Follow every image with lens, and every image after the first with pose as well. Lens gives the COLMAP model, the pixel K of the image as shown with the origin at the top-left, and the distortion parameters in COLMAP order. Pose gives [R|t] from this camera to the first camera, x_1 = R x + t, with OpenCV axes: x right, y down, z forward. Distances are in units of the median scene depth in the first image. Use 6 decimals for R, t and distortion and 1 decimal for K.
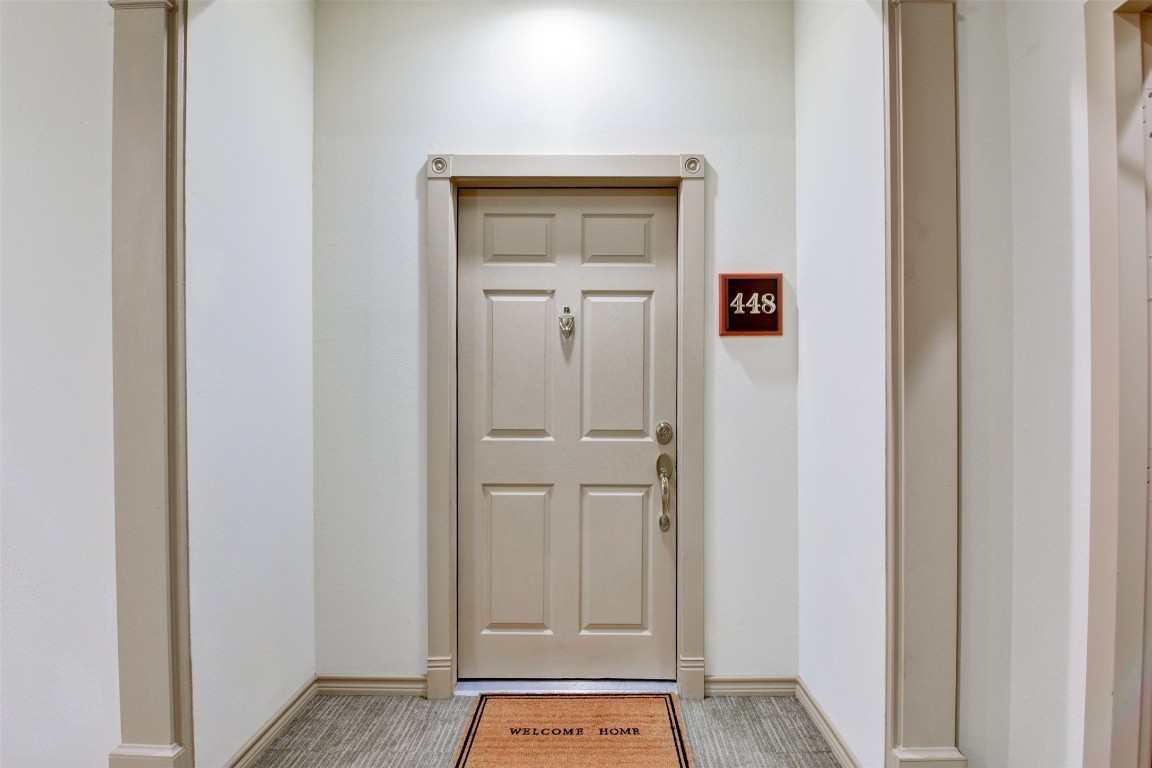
lens RADIAL K [[500.5, 0, 582.5], [0, 500.5, 398.4], [0, 0, 1]] dist [-0.005277, -0.008682]
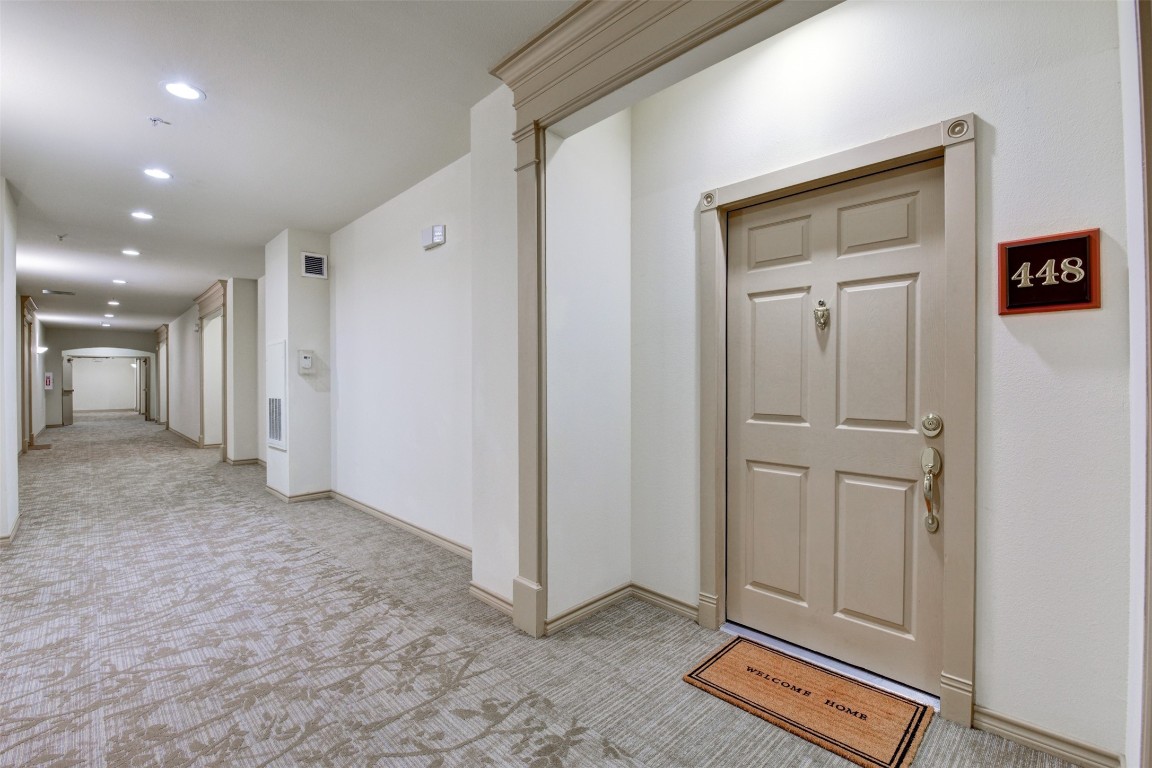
lens RADIAL K [[500.5, 0, 583.5], [0, 500.5, 384.3], [0, 0, 1]] dist [-0.005277, -0.008682]
pose [[0.709172, 0.003681, -0.705026, 0.367756], [-0.004423, 0.999990, 0.000772, -0.004987], [0.705022, 0.002571, 0.709181, -0.103492]]
